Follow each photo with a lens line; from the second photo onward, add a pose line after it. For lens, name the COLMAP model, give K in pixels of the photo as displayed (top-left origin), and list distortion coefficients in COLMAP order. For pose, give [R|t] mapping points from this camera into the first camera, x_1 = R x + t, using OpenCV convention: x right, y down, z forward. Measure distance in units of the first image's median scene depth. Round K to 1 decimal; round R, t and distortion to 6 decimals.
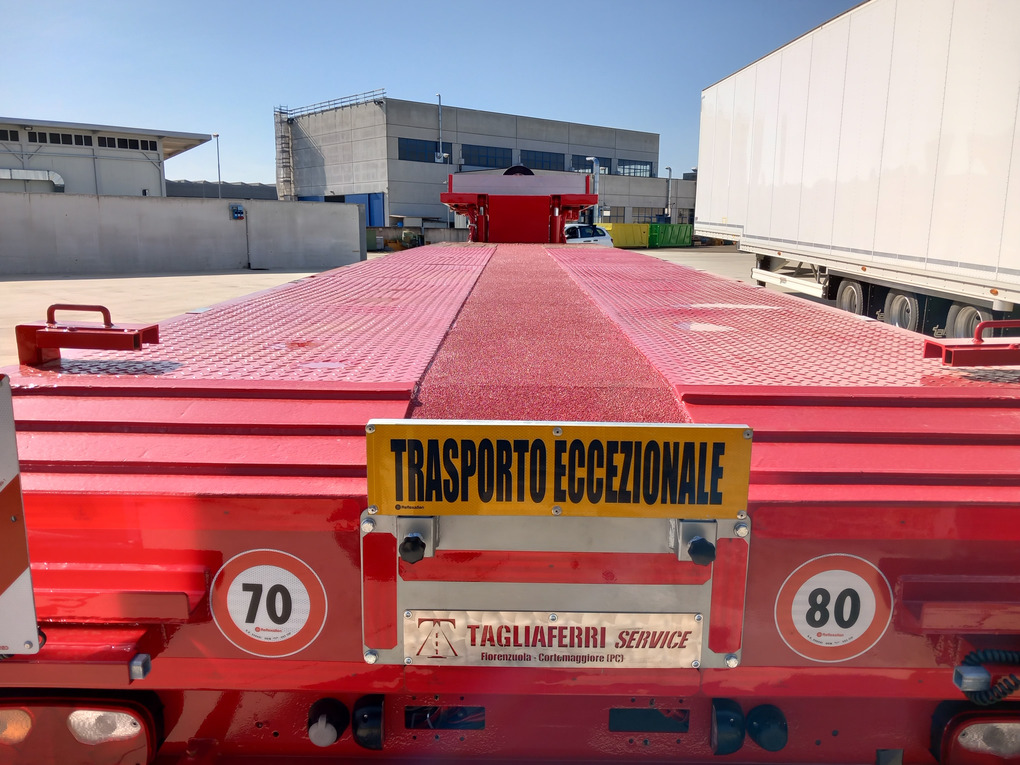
lens RADIAL K [[815.7, 0, 514.5], [0, 815.7, 387.2], [0, 0, 1]] dist [0.022325, -0.032690]
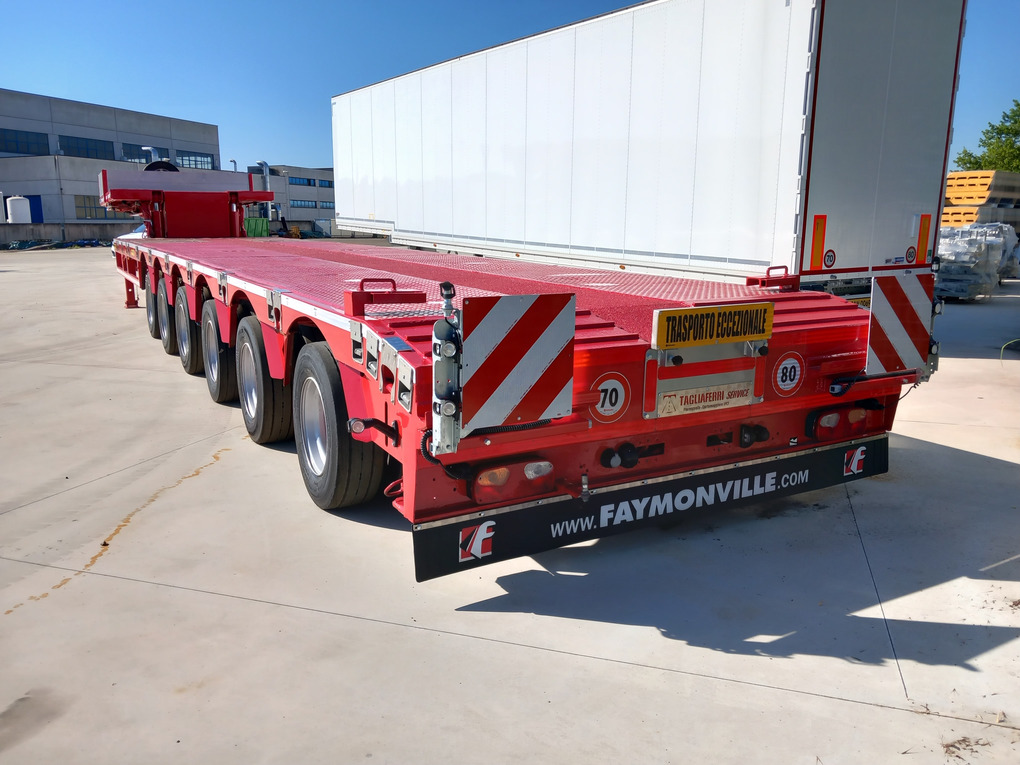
lens RADIAL K [[815.7, 0, 516.2], [0, 815.7, 382.8], [0, 0, 1]] dist [0.022325, -0.032690]
pose [[0.867988, -0.103400, 0.485700, -0.092600], [0.102298, 0.994335, 0.028867, 0.007629], [-0.485934, 0.024630, 0.873649, -0.048308]]
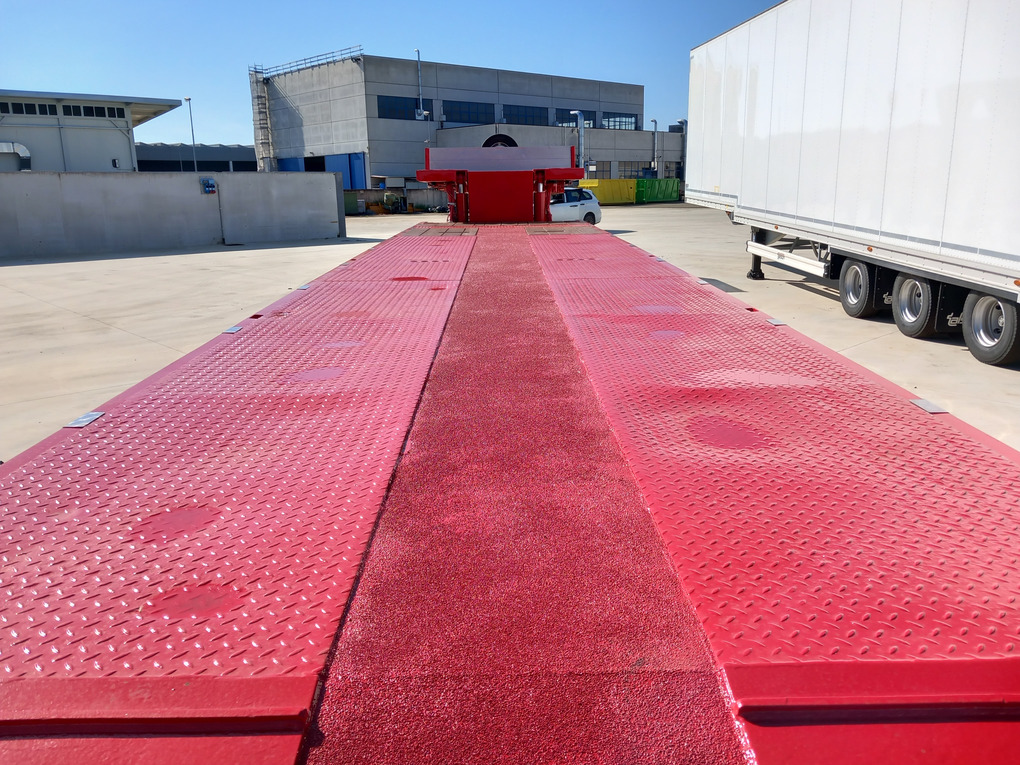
lens RADIAL K [[815.7, 0, 515.4], [0, 815.7, 379.3], [0, 0, 1]] dist [0.022325, -0.032690]
pose [[0.999561, -0.026530, 0.013154, 0.002373], [0.025927, 0.998692, 0.044069, -0.020231], [-0.014306, -0.043708, 0.998942, 0.027540]]
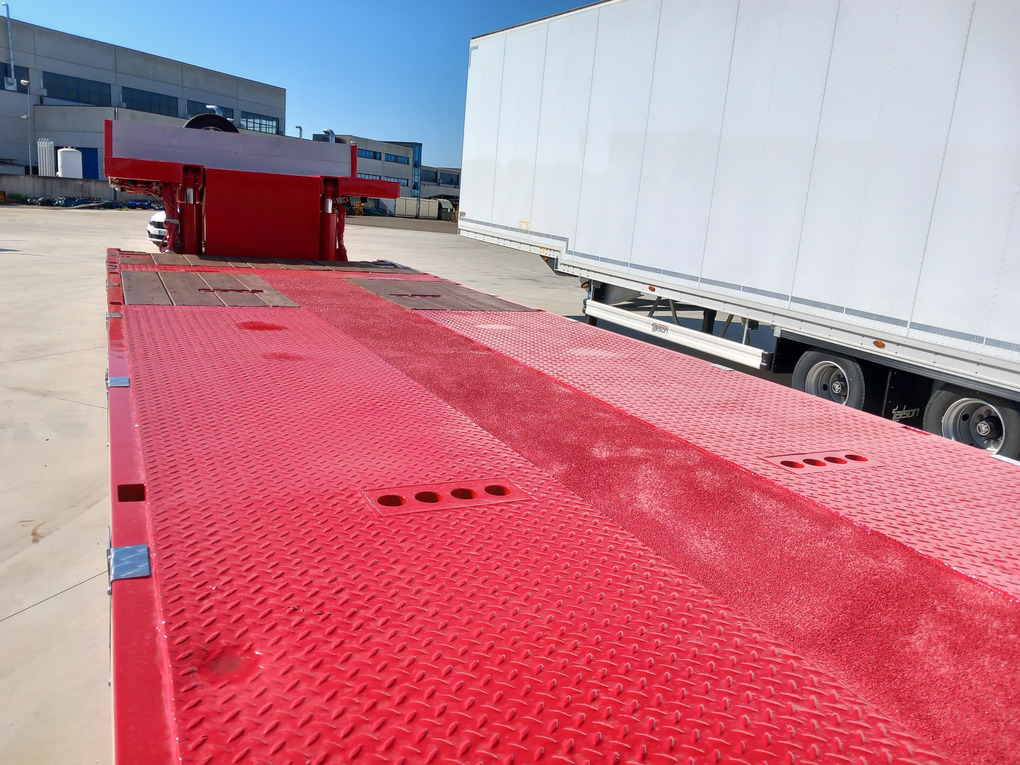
lens RADIAL K [[815.7, 0, 510.6], [0, 815.7, 388.5], [0, 0, 1]] dist [0.022325, -0.032690]
pose [[0.899372, -0.036383, 0.435668, -0.049969], [0.016442, 0.998641, 0.049455, -0.062080], [-0.436875, -0.037315, 0.898748, 0.229128]]
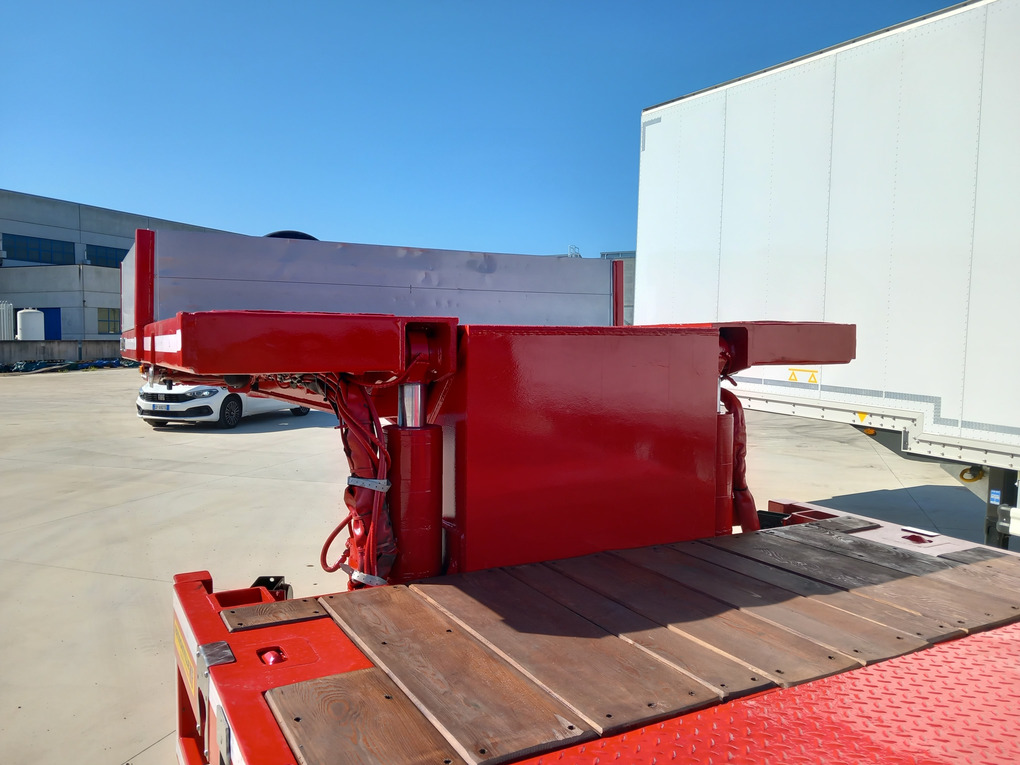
lens RADIAL K [[815.7, 0, 511.2], [0, 815.7, 374.8], [0, 0, 1]] dist [0.022325, -0.032690]
pose [[0.878370, -0.026512, 0.477245, -0.061205], [0.093340, 0.988752, -0.116866, -0.110132], [-0.468779, 0.147198, 0.870964, 0.455307]]
